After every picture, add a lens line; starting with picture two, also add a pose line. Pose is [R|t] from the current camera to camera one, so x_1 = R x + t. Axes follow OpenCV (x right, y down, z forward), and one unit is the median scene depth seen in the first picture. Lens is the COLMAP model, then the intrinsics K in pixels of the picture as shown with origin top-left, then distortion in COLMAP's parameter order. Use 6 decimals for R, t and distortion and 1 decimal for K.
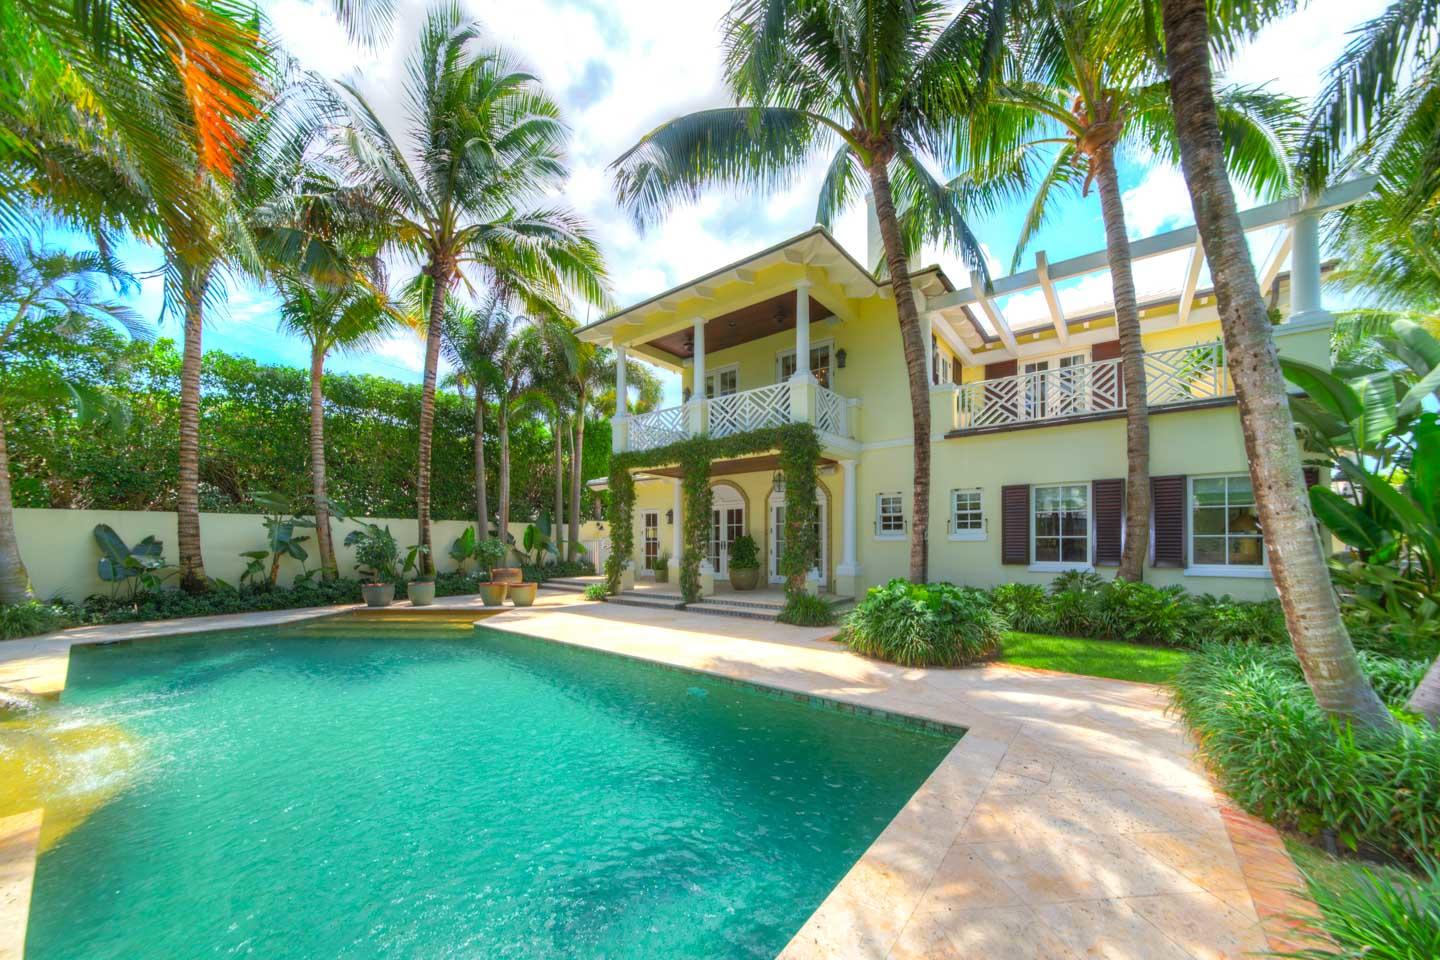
lens RADIAL K [[521.2, 0, 717.6], [0, 521.2, 538.9], [0, 0, 1]] dist [-0.000776, -0.000051]
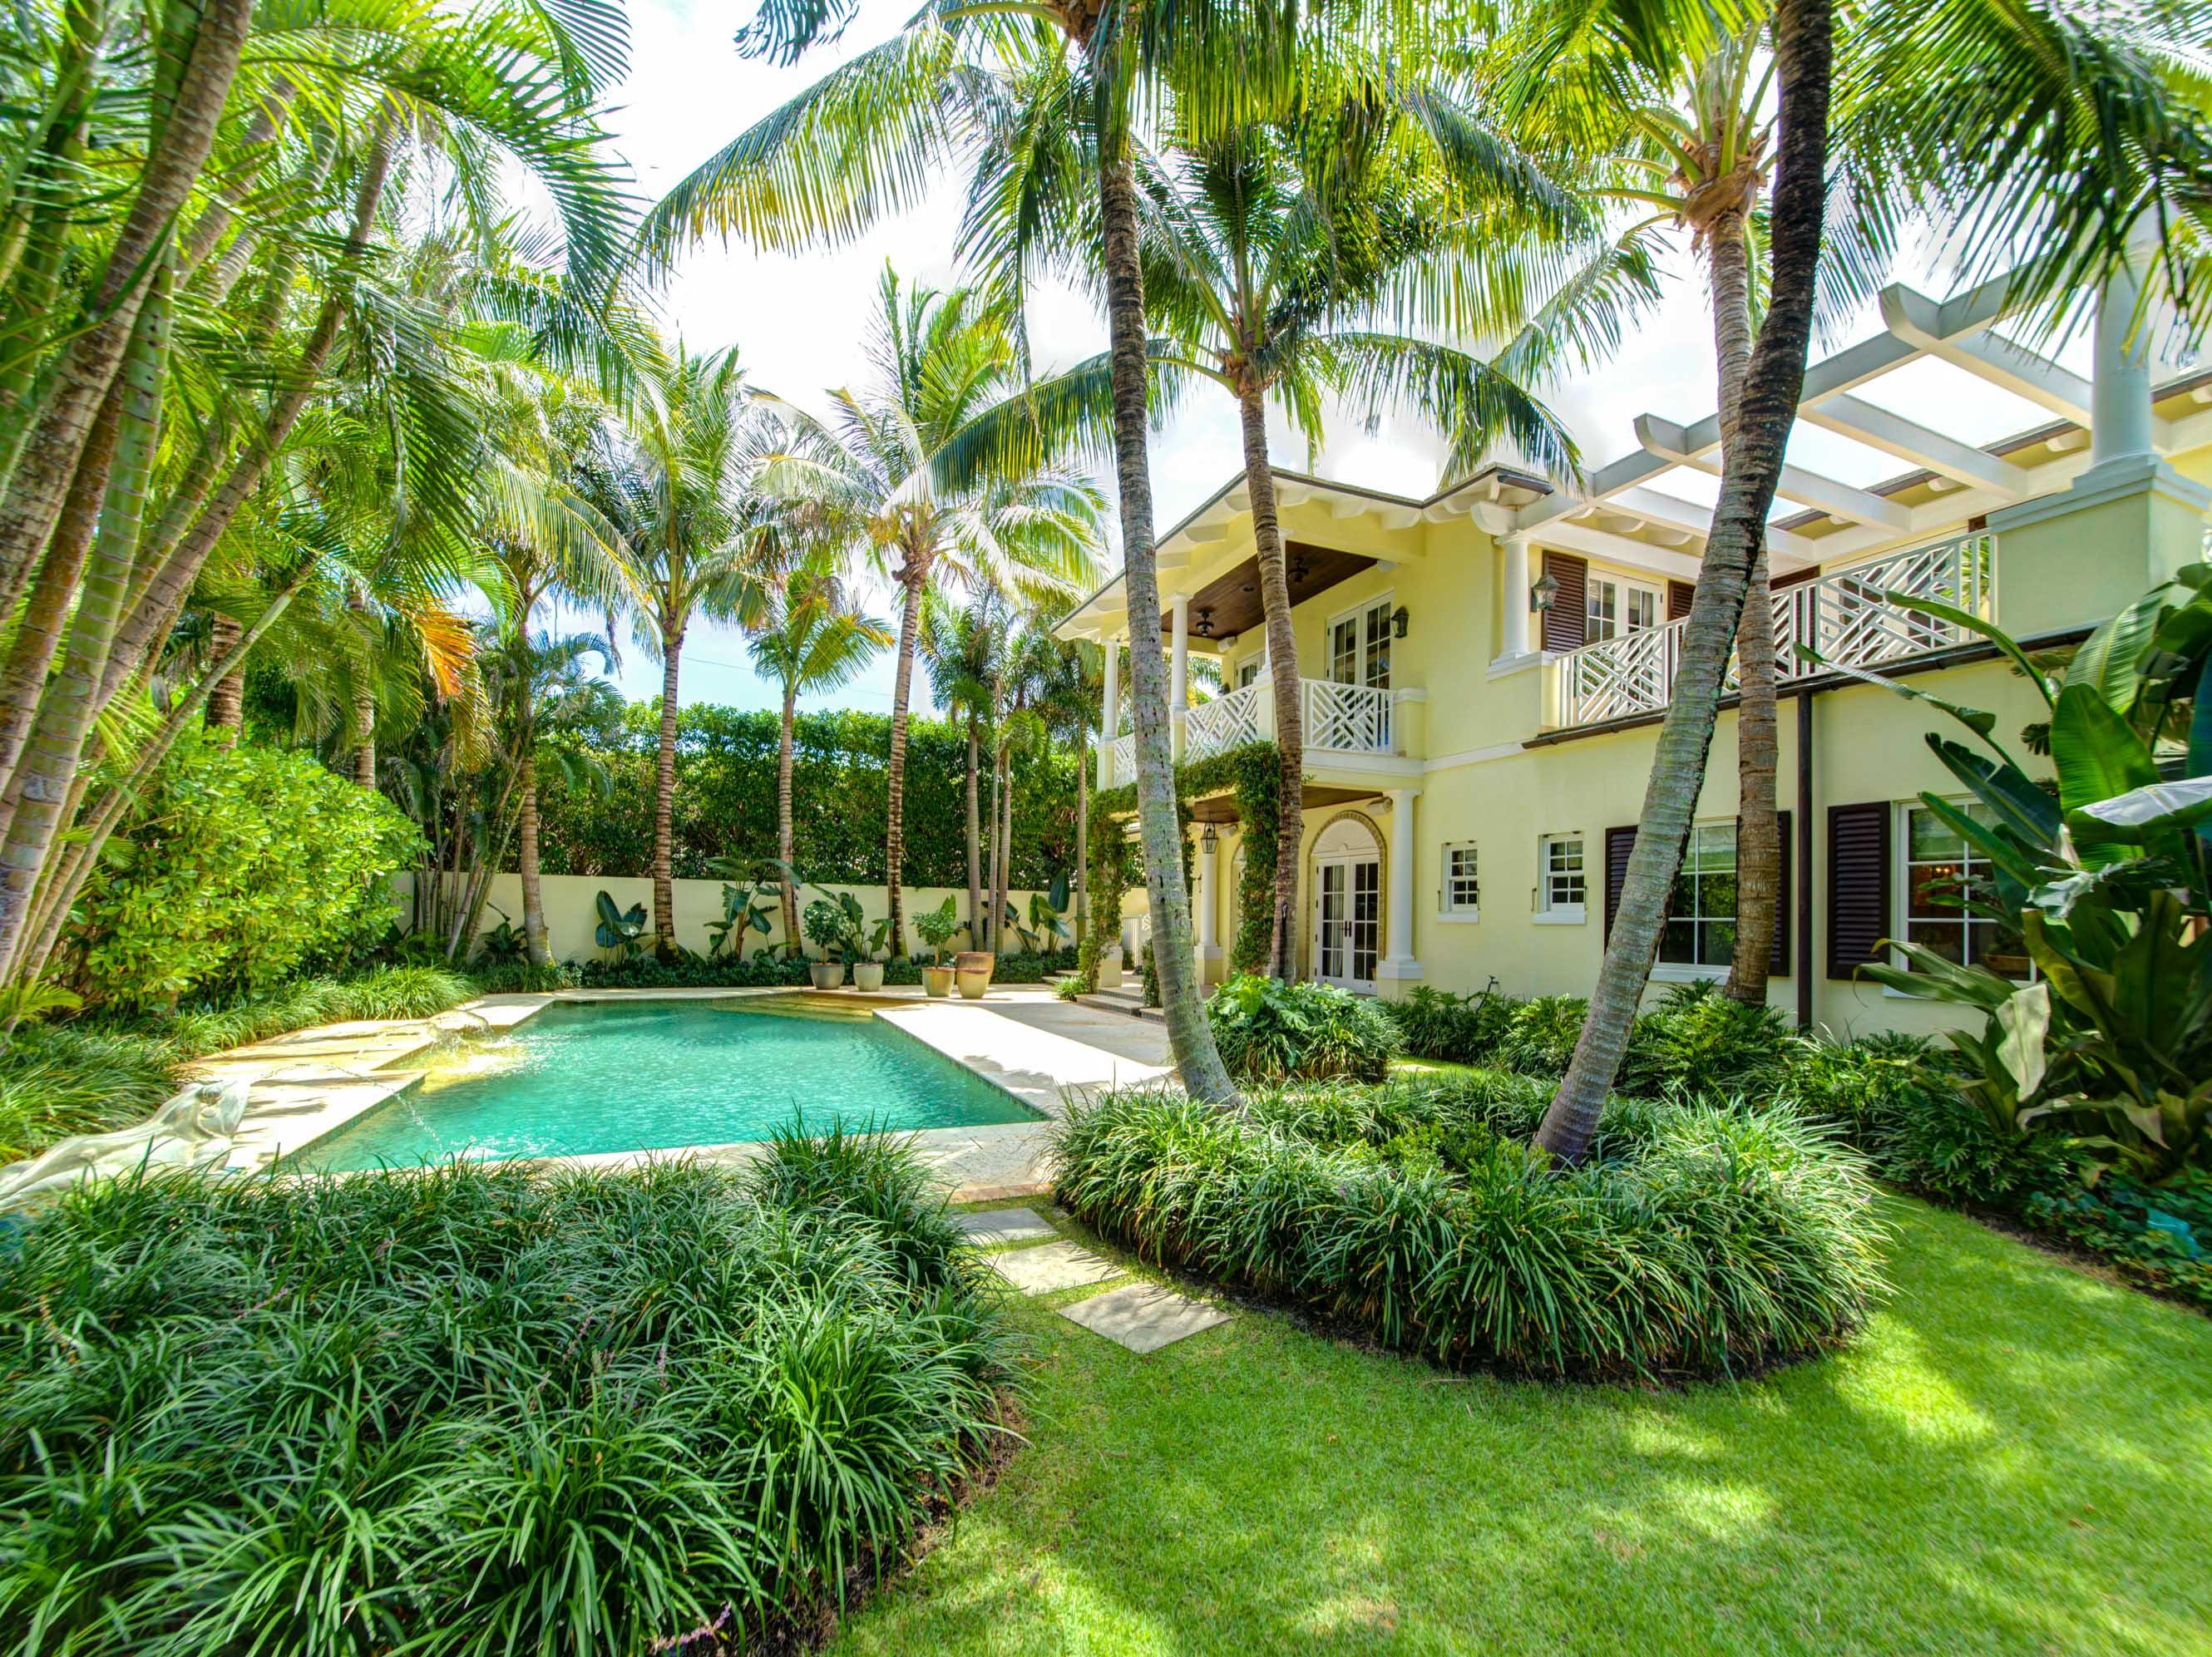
lens RADIAL K [[918.7, 0, 1106.9], [0, 918.7, 916.2], [0, 0, 1]] dist [0.001294, 0.000170]
pose [[0.888618, 0.015112, -0.458399, 0.407424], [-0.016993, 0.999856, 0.000021, 0.002813], [0.458333, 0.007771, 0.888747, -0.108548]]
